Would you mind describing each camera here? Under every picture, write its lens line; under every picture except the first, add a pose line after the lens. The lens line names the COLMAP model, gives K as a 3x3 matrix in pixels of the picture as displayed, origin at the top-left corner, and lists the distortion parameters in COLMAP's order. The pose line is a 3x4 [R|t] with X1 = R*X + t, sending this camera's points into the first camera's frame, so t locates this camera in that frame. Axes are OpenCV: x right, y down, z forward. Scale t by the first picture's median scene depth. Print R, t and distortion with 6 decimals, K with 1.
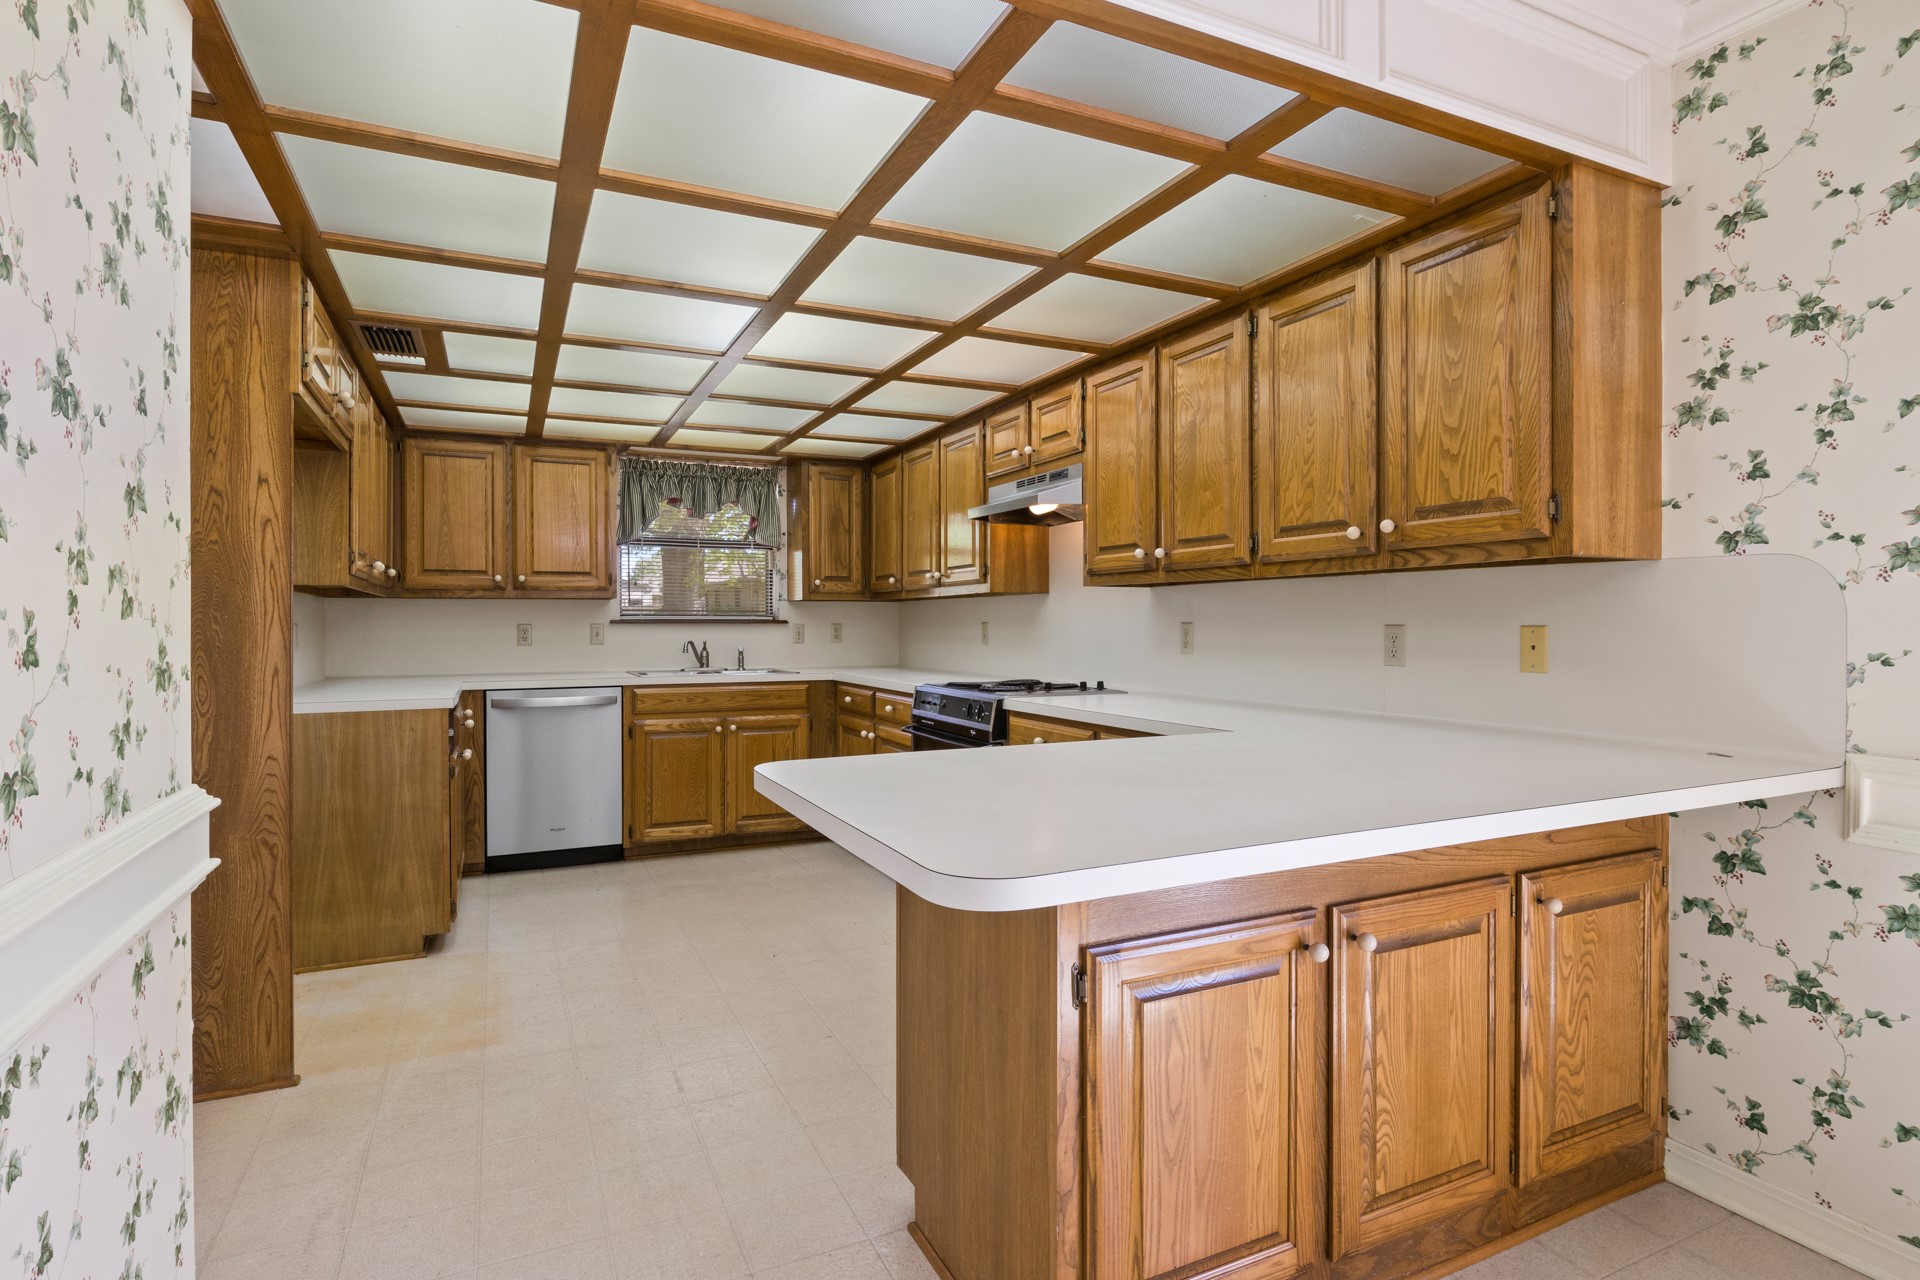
lens RADIAL K [[985.5, 0, 956.5], [0, 985.5, 626.2], [0, 0, 1]] dist [-0.004165, -0.001740]
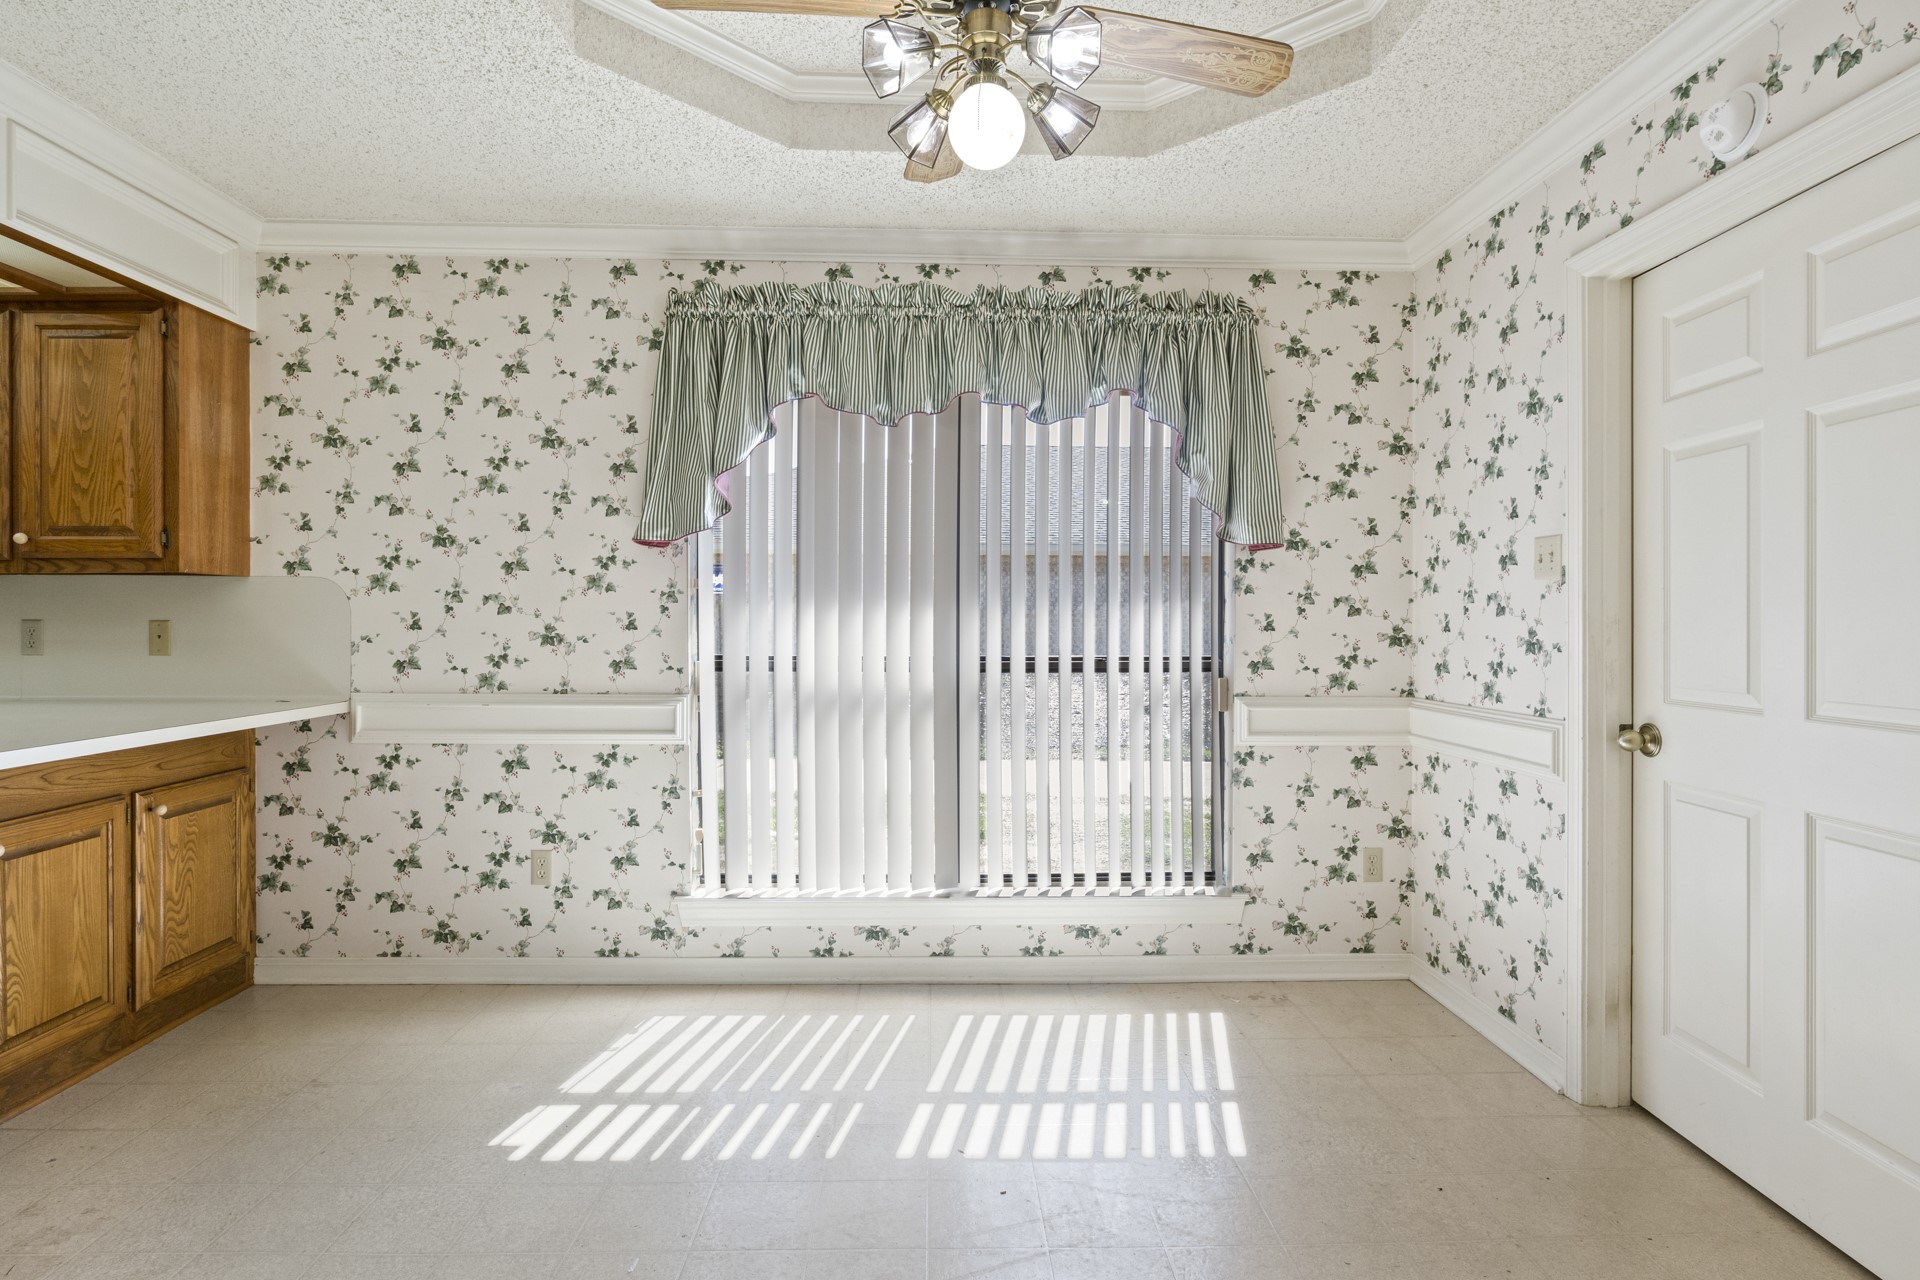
lens RADIAL K [[985.5, 0, 969.5], [0, 985.5, 622.5], [0, 0, 1]] dist [-0.004165, -0.001740]
pose [[0.394427, -0.003293, 0.918921, -0.146292], [0.001535, 0.999995, 0.002925, 0.000095], [-0.918926, 0.000256, 0.394430, -0.382322]]
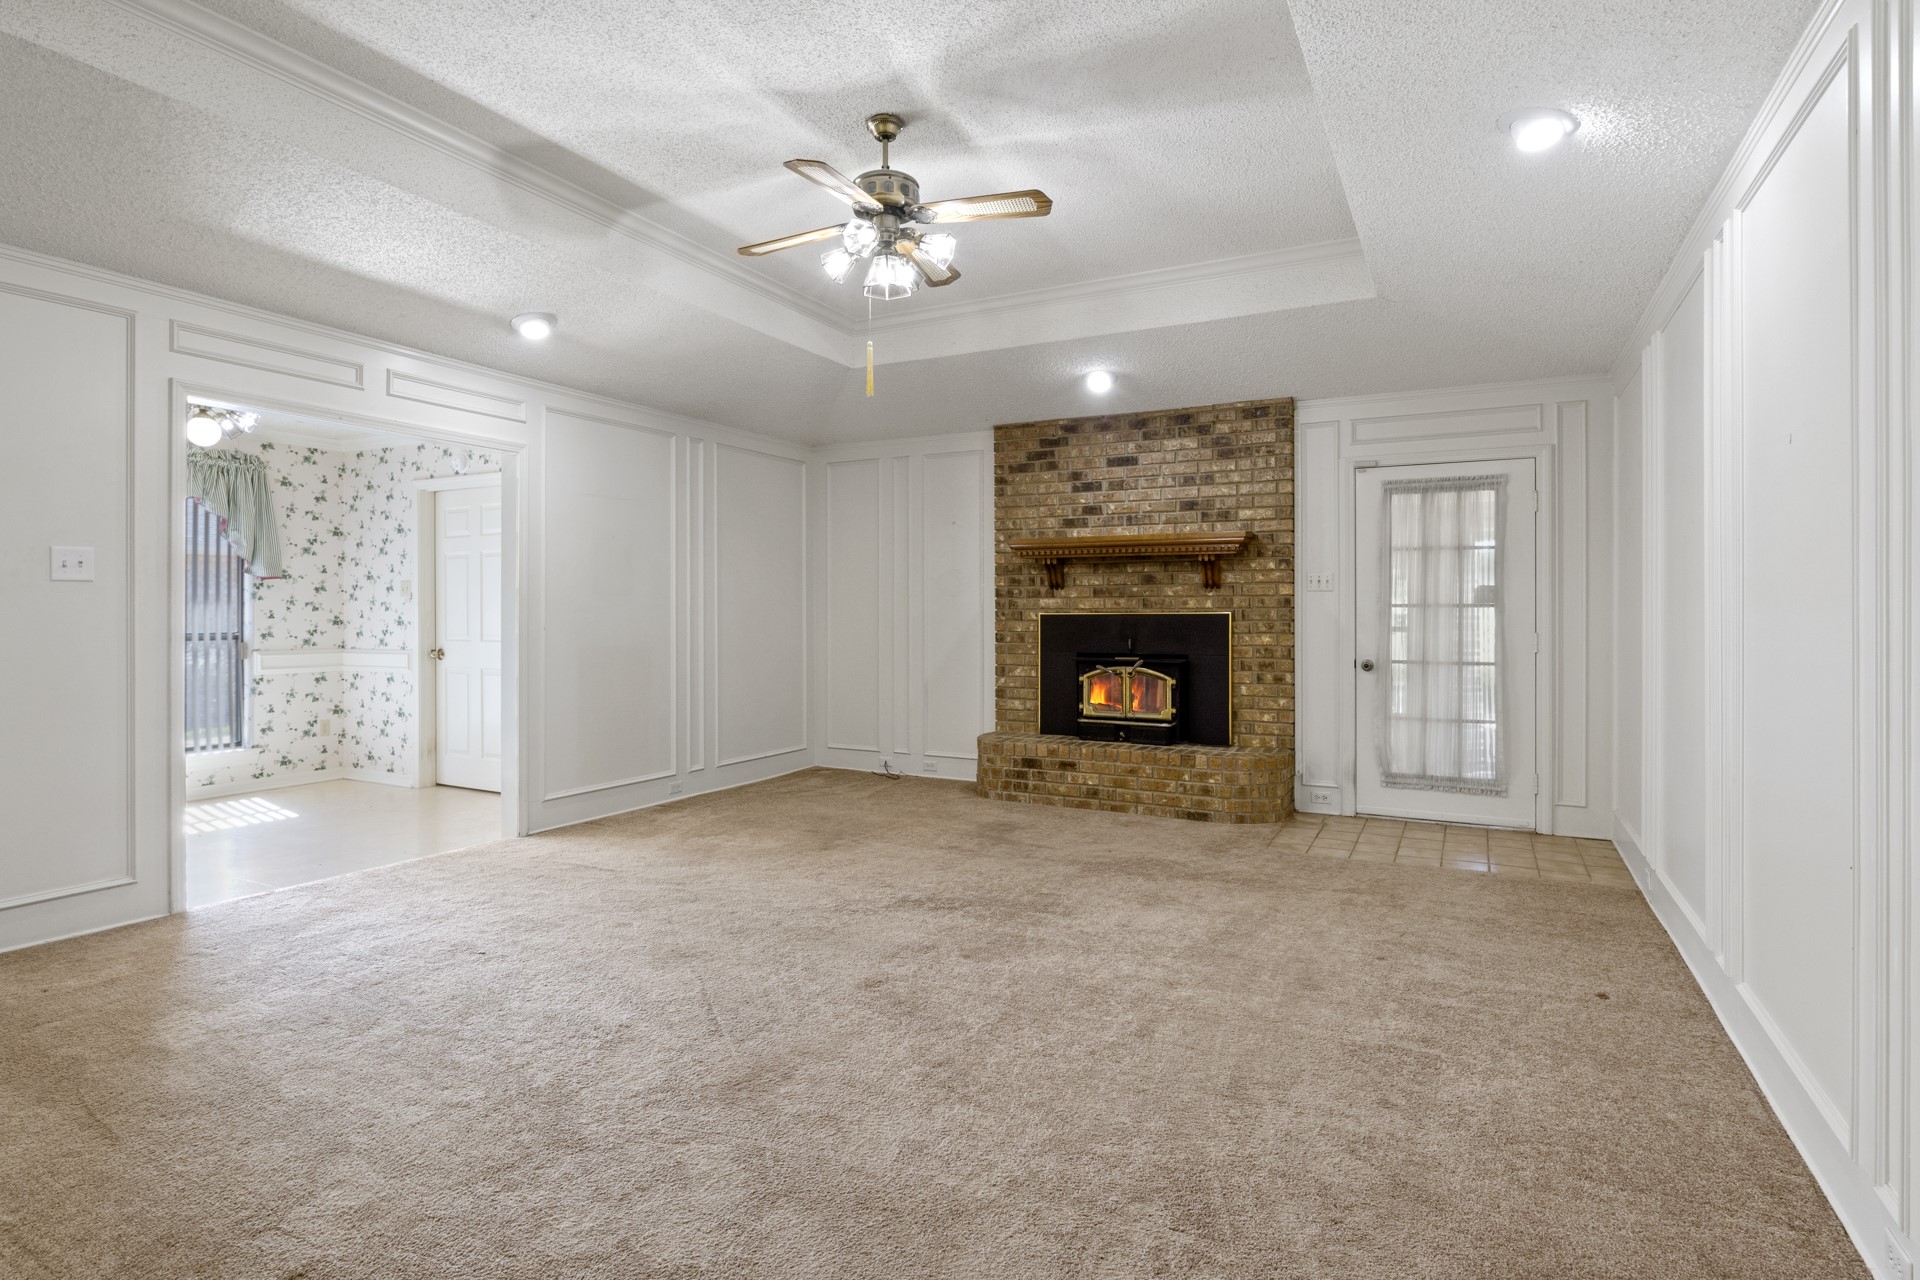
lens RADIAL K [[985.5, 0, 955.4], [0, 985.5, 619.5], [0, 0, 1]] dist [-0.004165, -0.001740]
pose [[-0.589439, 0.000077, 0.807813, -1.568830], [0.002867, 0.999994, 0.001996, 0.014151], [-0.807808, 0.003492, -0.589436, -0.214561]]
